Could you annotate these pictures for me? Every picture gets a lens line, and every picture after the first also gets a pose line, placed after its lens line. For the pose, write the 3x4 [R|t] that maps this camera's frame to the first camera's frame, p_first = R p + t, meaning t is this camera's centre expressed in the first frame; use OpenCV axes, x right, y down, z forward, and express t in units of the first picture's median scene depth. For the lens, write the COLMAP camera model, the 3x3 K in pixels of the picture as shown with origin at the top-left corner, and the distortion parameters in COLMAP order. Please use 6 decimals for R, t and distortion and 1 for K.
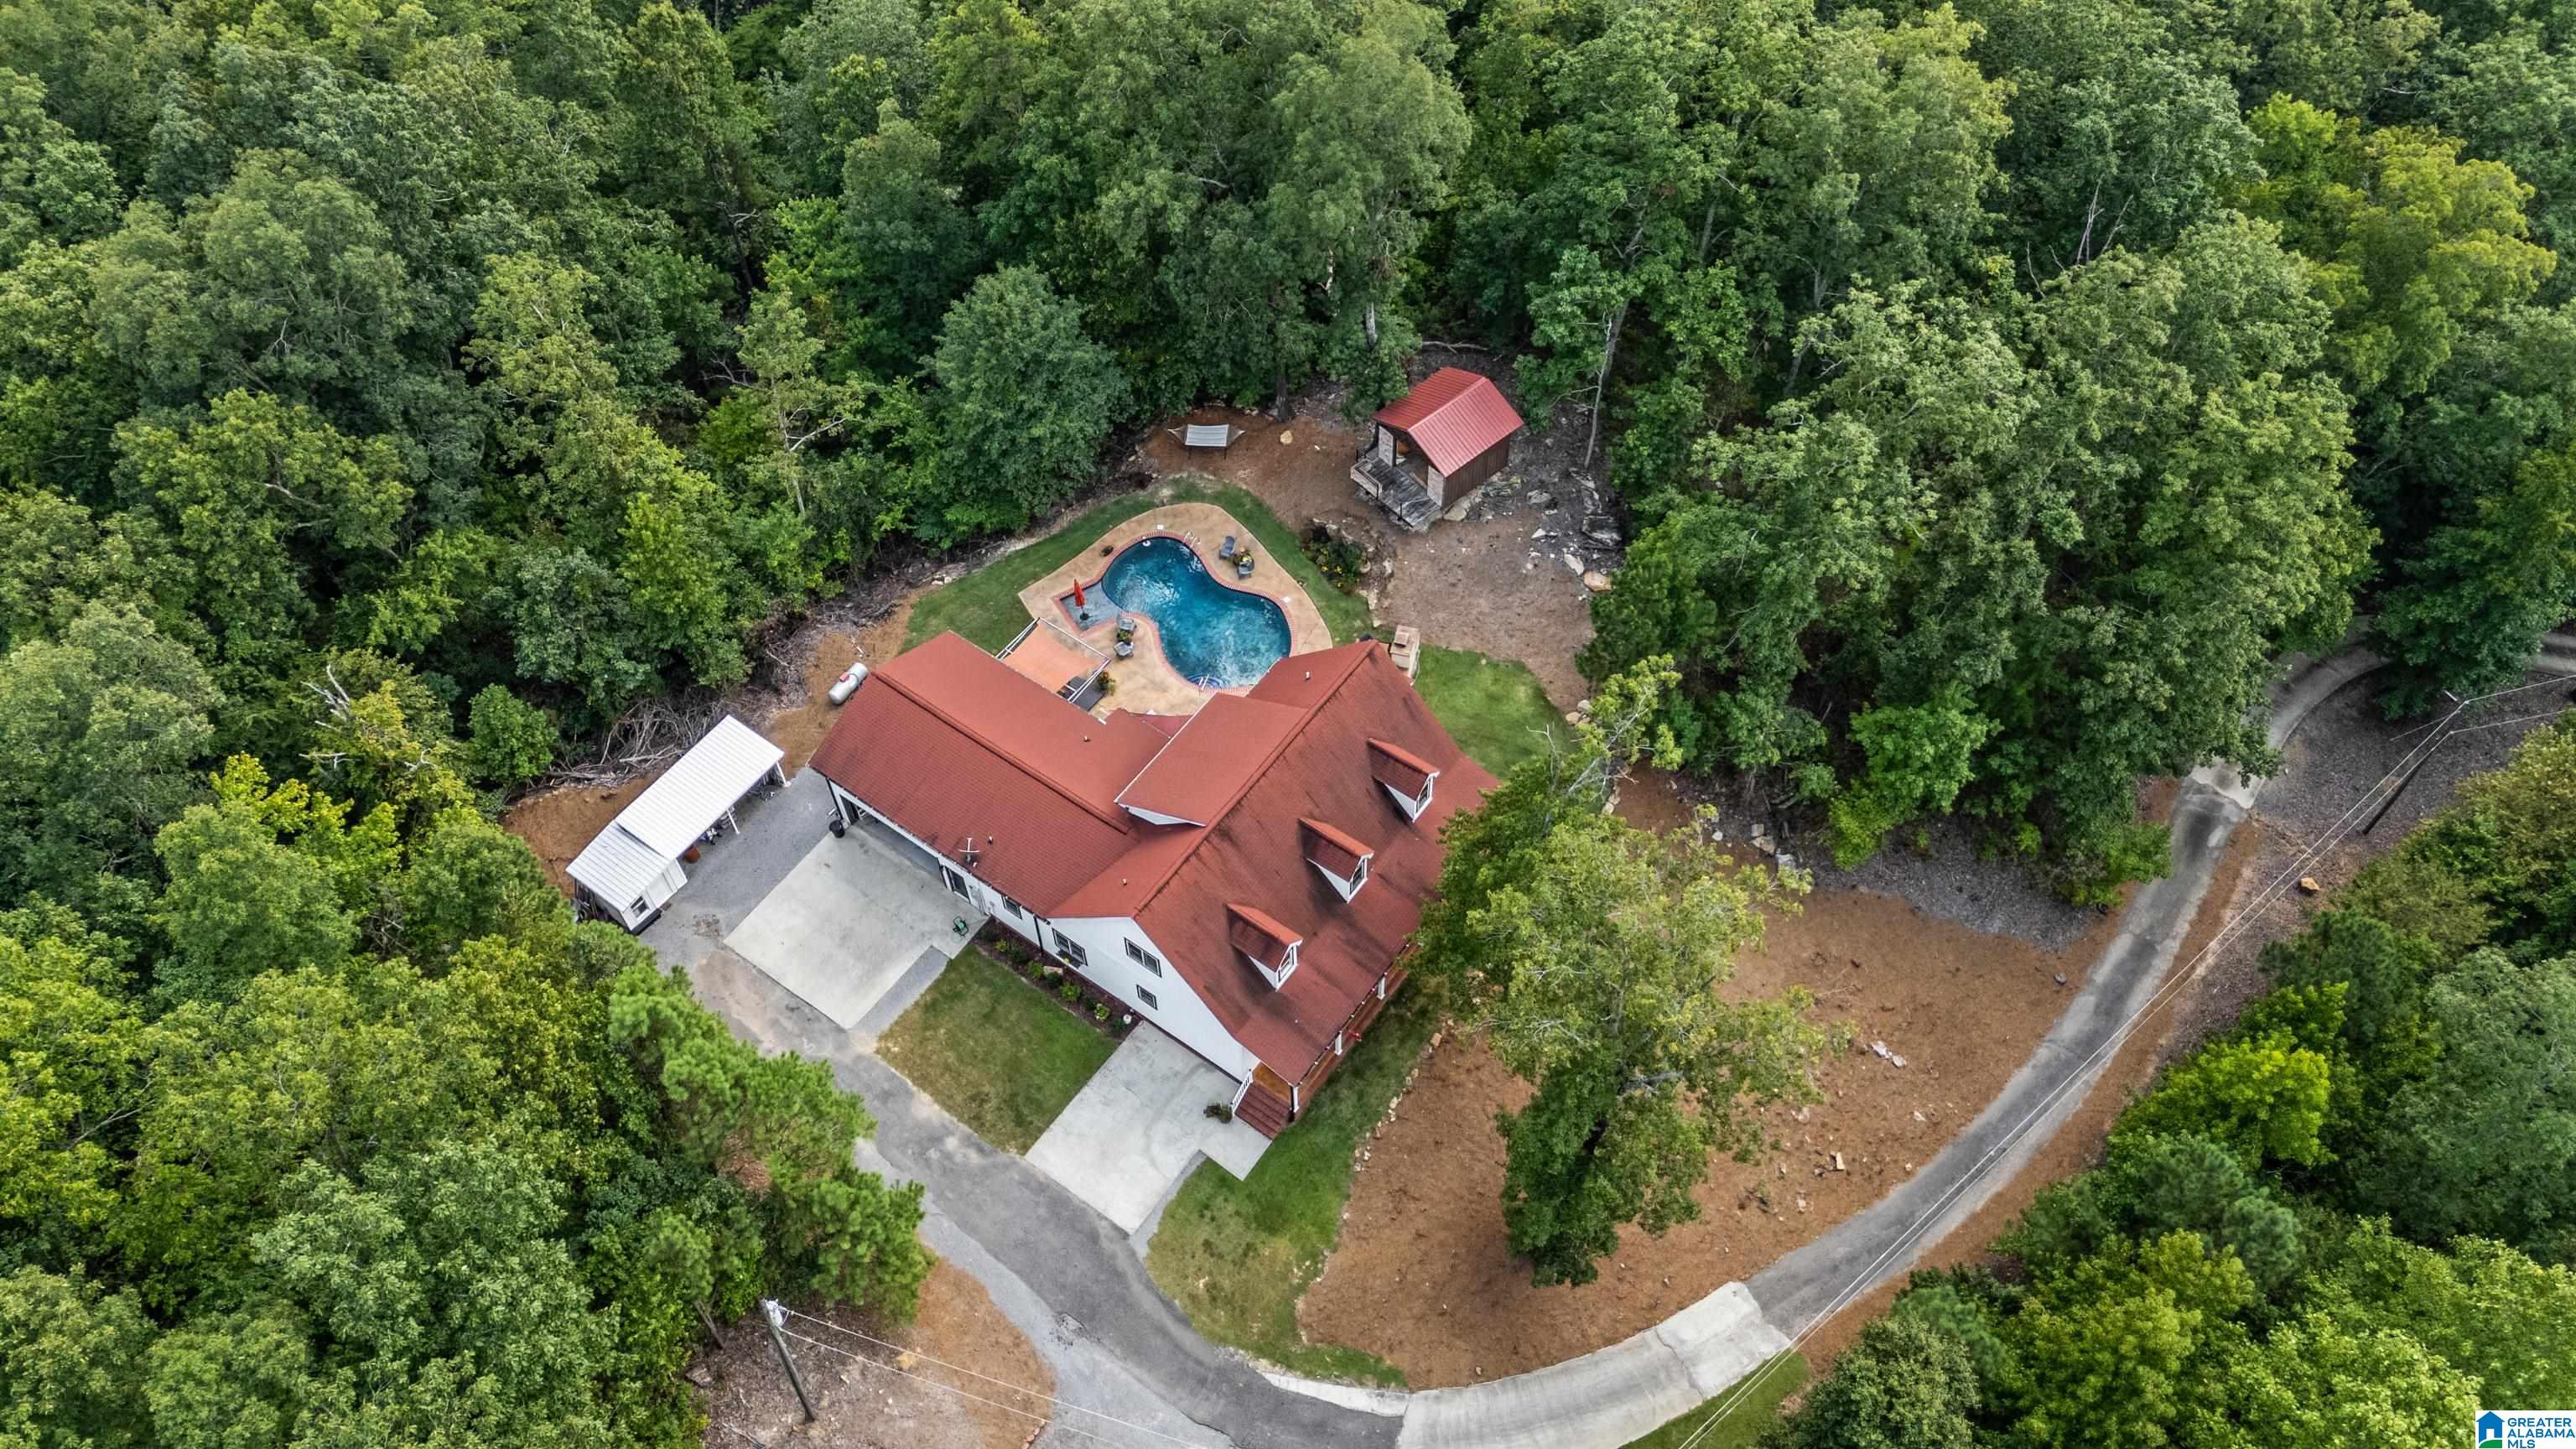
lens RADIAL K [[1805.3, 0, 1289.1], [0, 1805.3, 720.4], [0, 0, 1]] dist [0.043026, -0.001902]
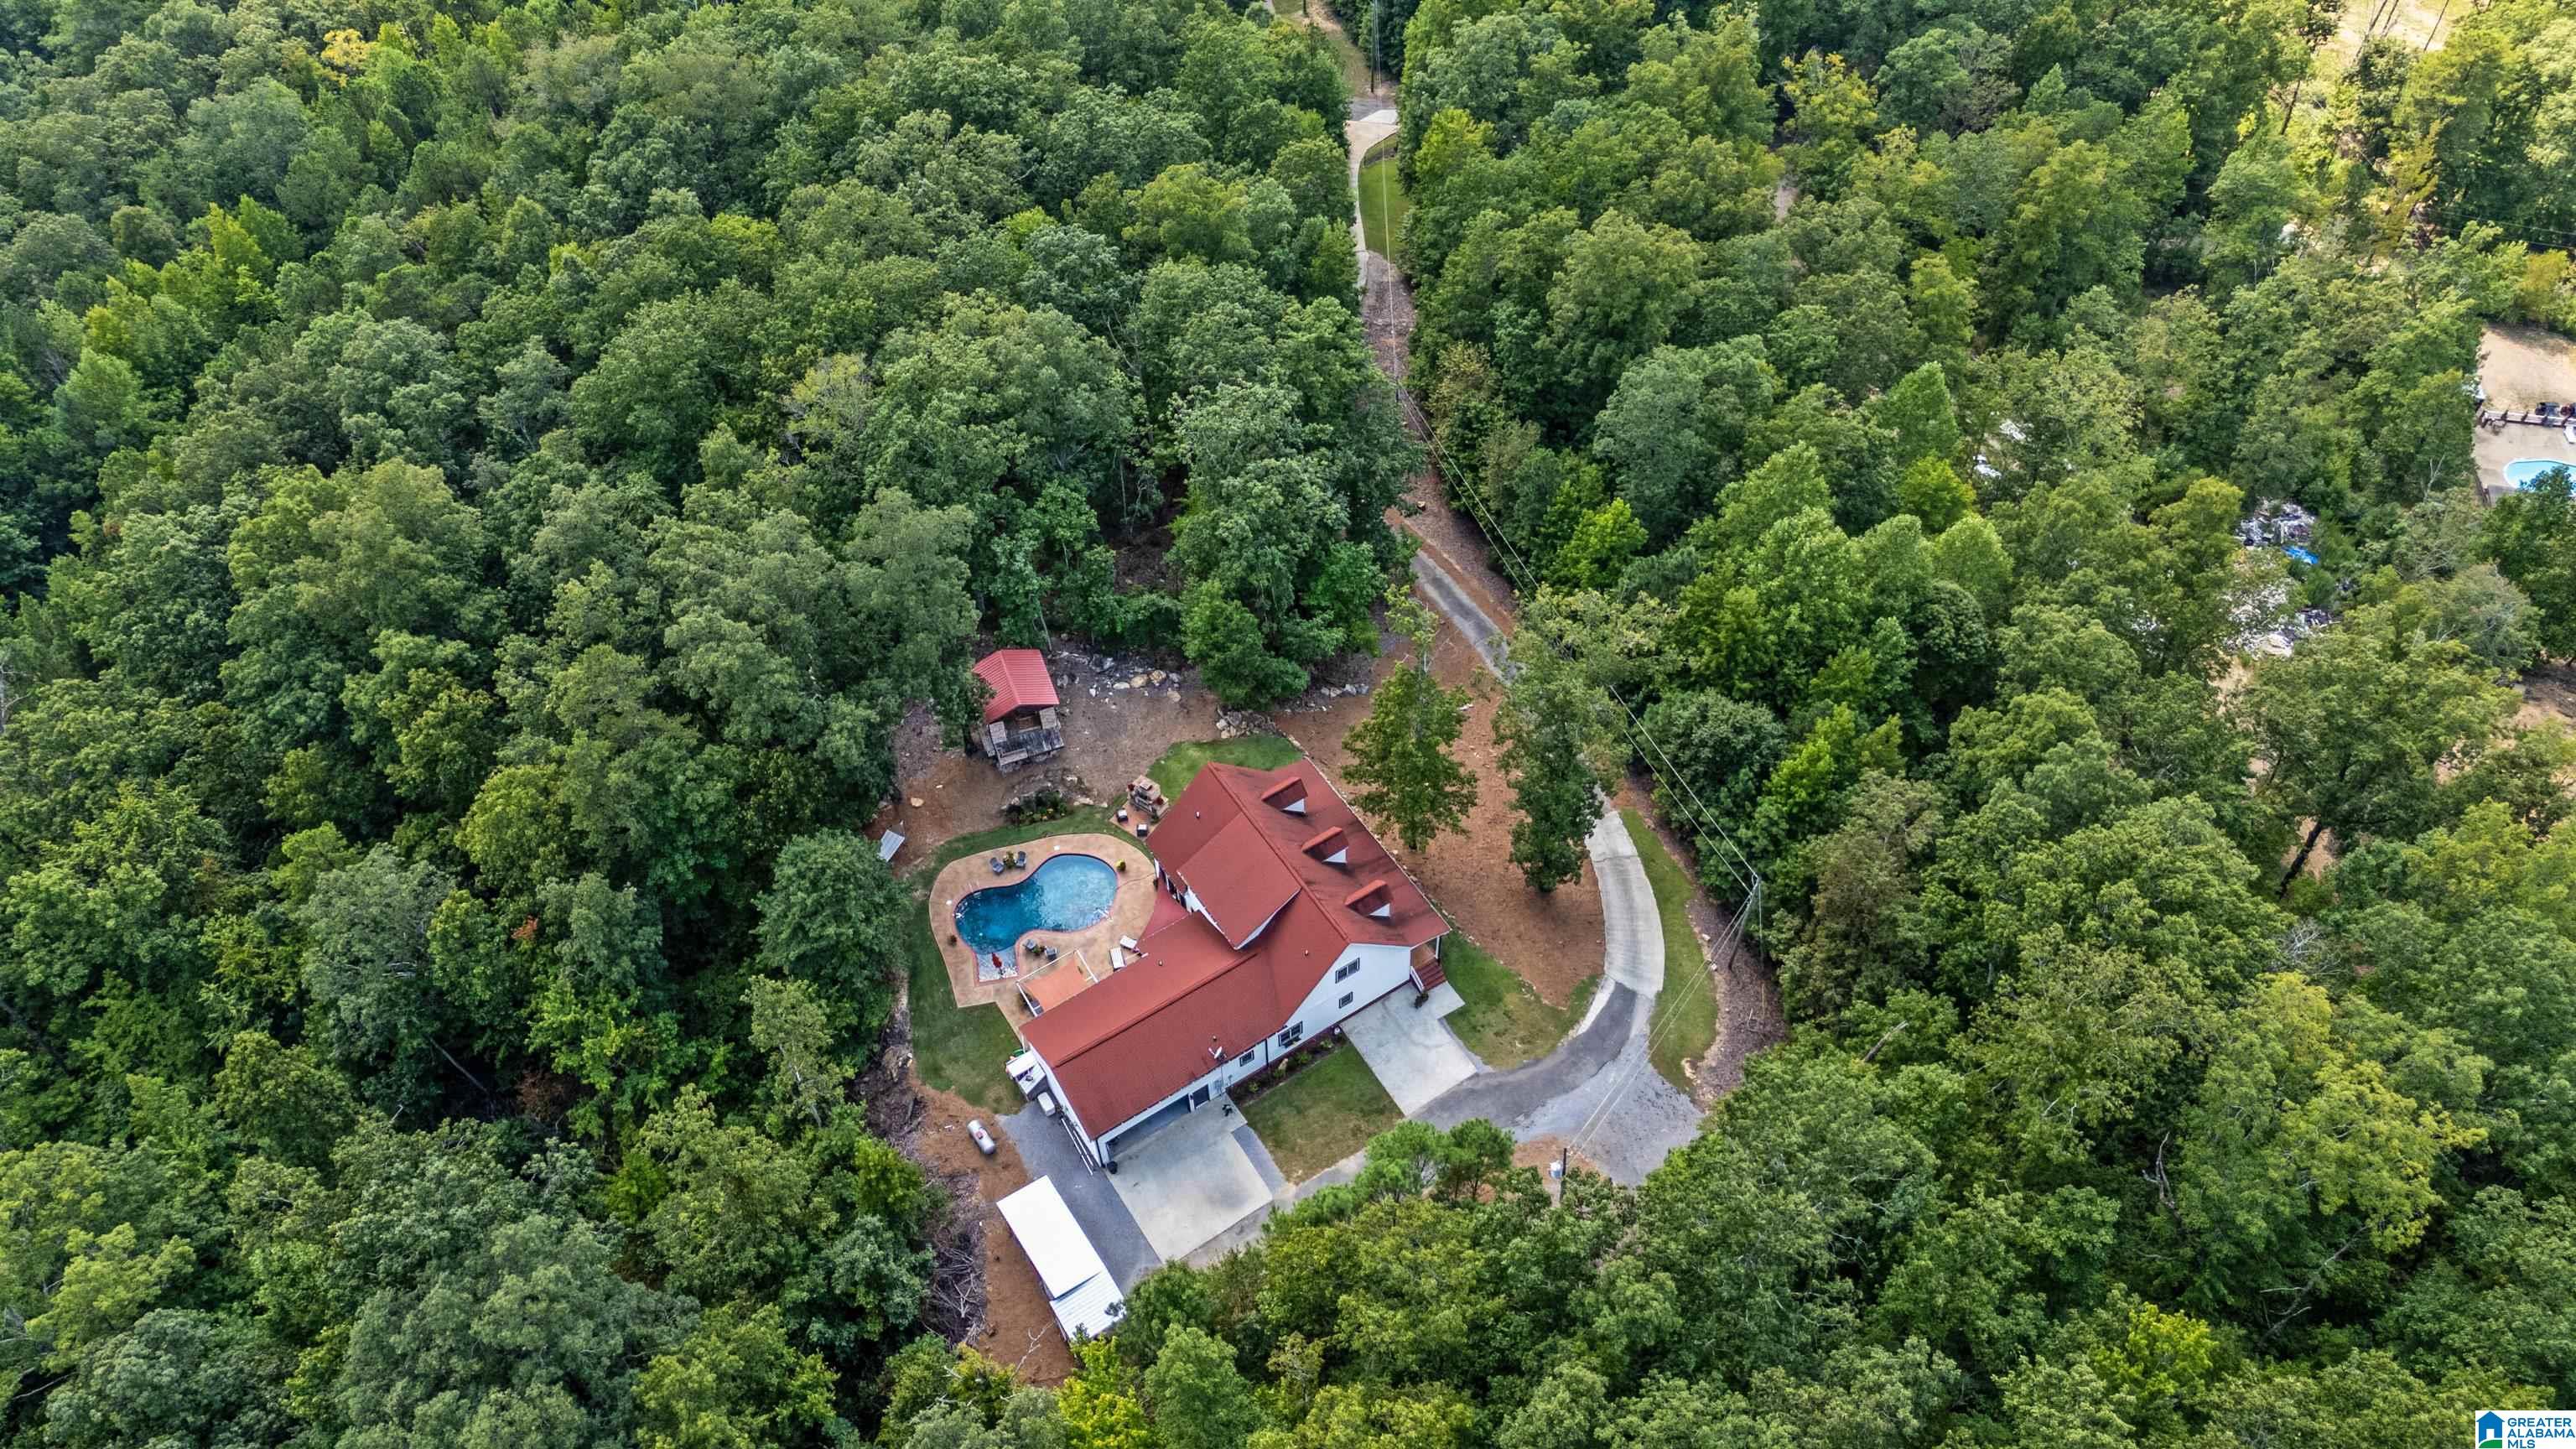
lens RADIAL K [[1805.3, 0, 1292.3], [0, 1805.3, 725.3], [0, 0, 1]] dist [0.043026, -0.001902]
pose [[0.368854, -0.732313, 0.572420, -0.729726], [0.771031, 0.584998, 0.251570, -0.367241], [-0.519093, 0.348561, 0.780415, -0.230686]]
